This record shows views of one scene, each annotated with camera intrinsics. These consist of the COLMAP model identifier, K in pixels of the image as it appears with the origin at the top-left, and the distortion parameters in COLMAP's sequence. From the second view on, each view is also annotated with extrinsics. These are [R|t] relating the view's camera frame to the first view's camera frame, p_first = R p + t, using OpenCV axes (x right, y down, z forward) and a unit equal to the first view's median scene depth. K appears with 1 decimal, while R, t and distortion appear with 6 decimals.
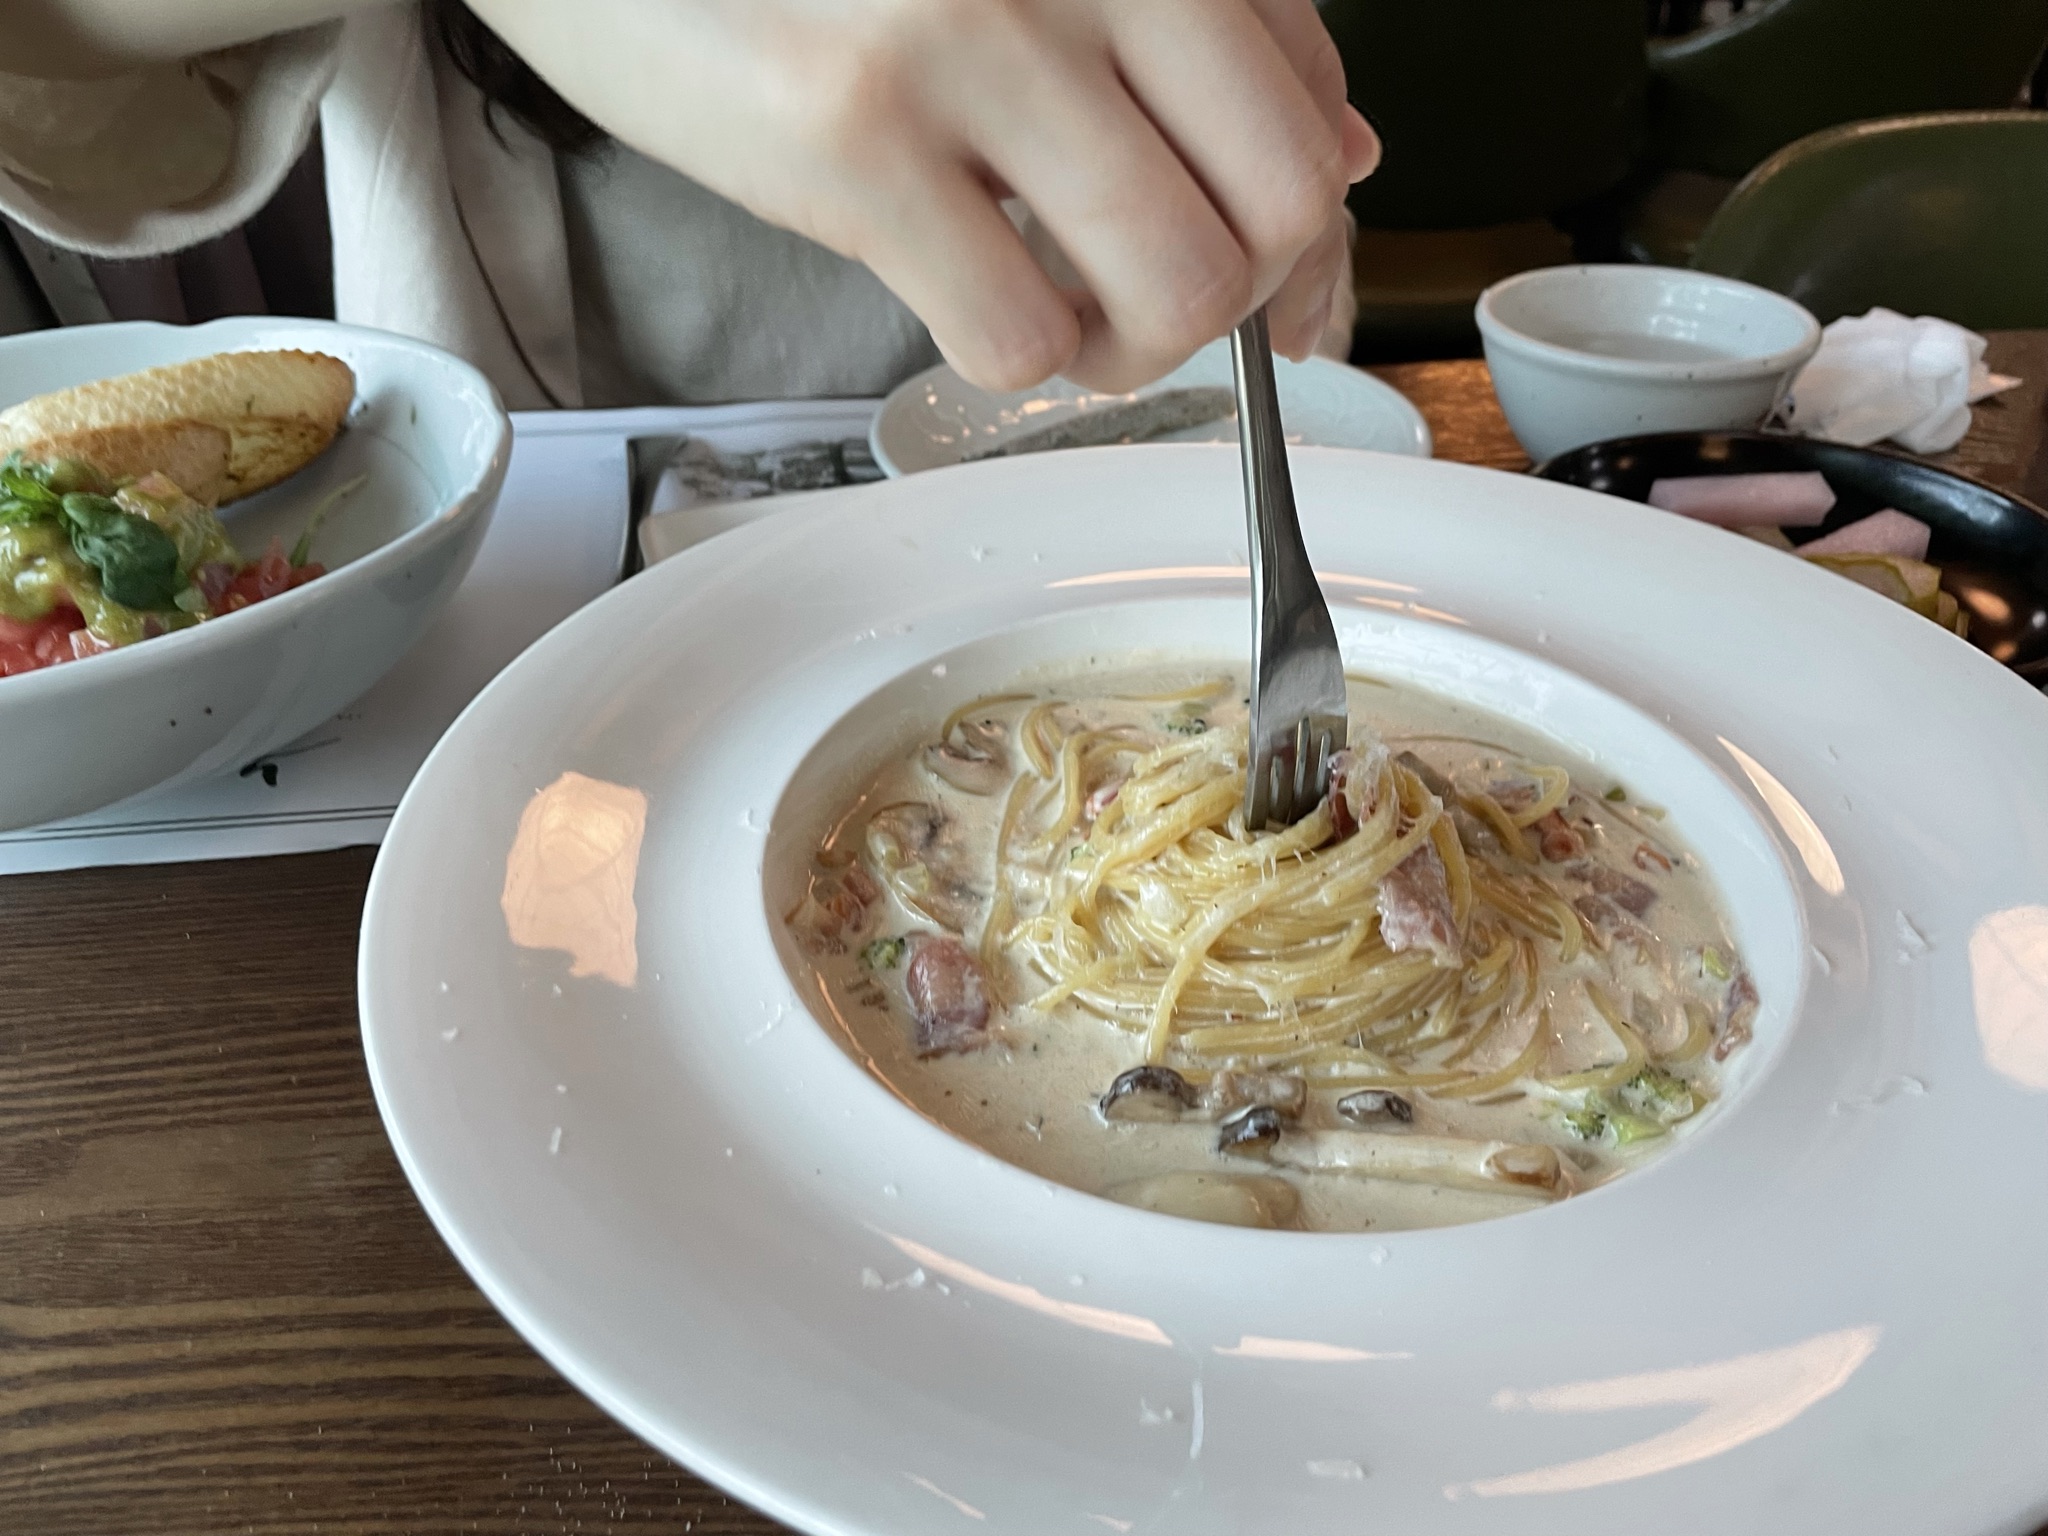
lens RADIAL K [[1511.5, 0, 1020.2], [0, 1511.5, 705.0], [0, 0, 1]] dist [0.035773, -0.077770]
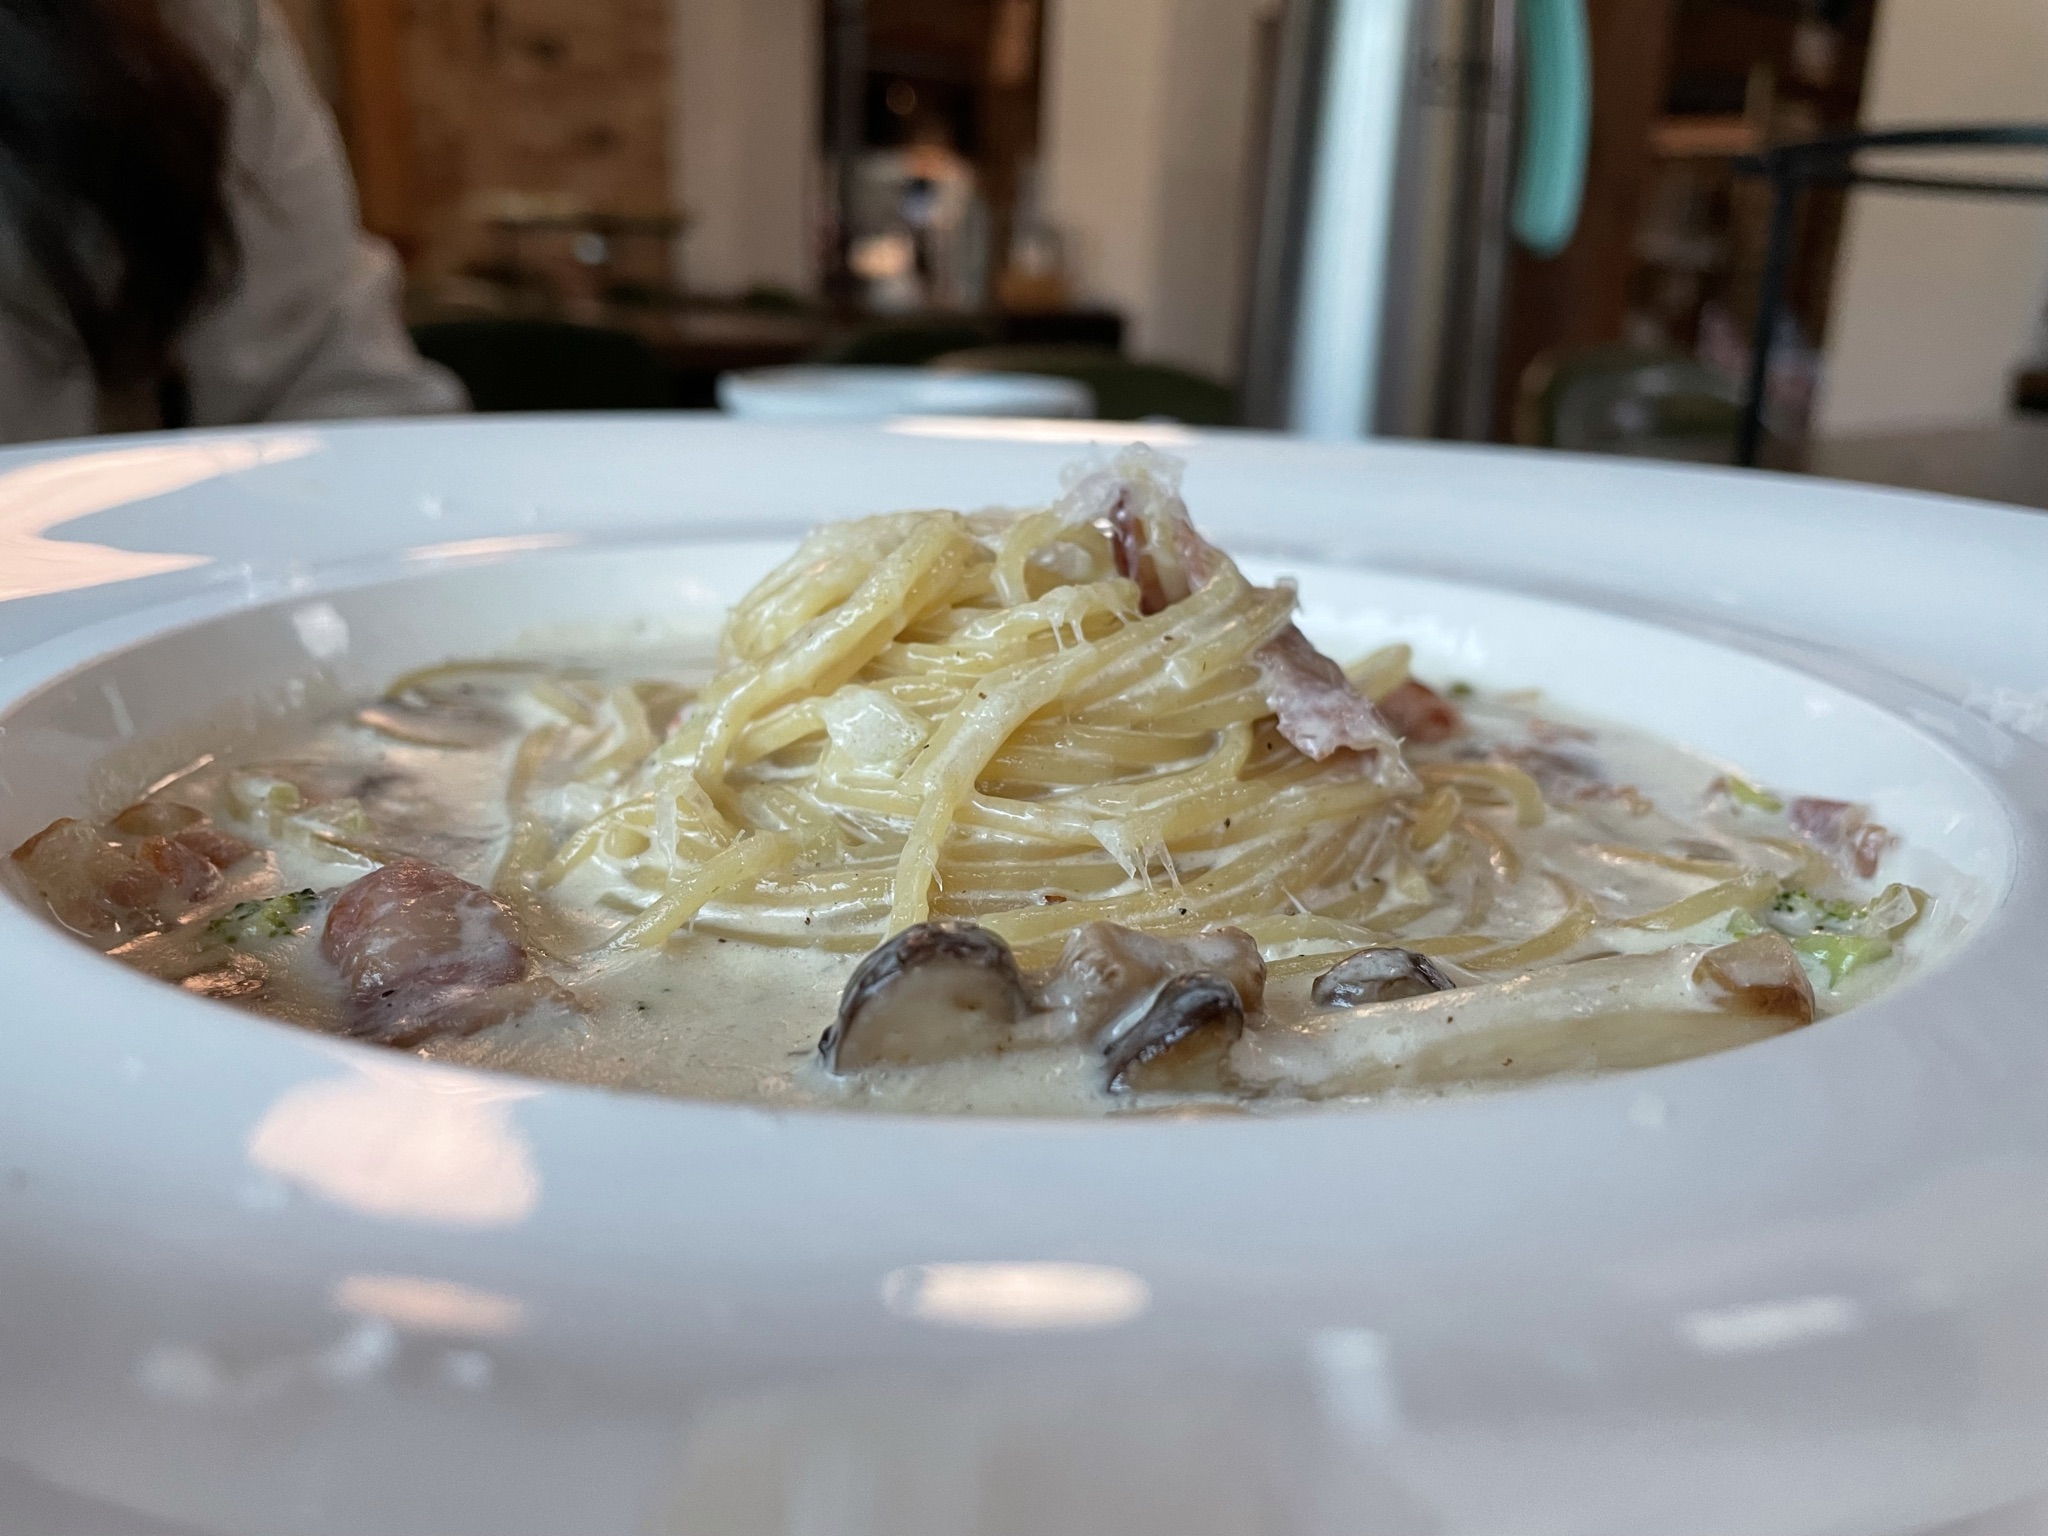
lens RADIAL K [[1579.5, 0, 1024.0], [0, 1579.5, 768.0], [0, 0, 1]] dist [0.019852, -0.000977]
pose [[0.940407, -0.050305, 0.336309, -0.035604], [0.131734, 0.965664, -0.223917, 0.271329], [-0.313497, 0.254877, 0.914744, 0.512894]]
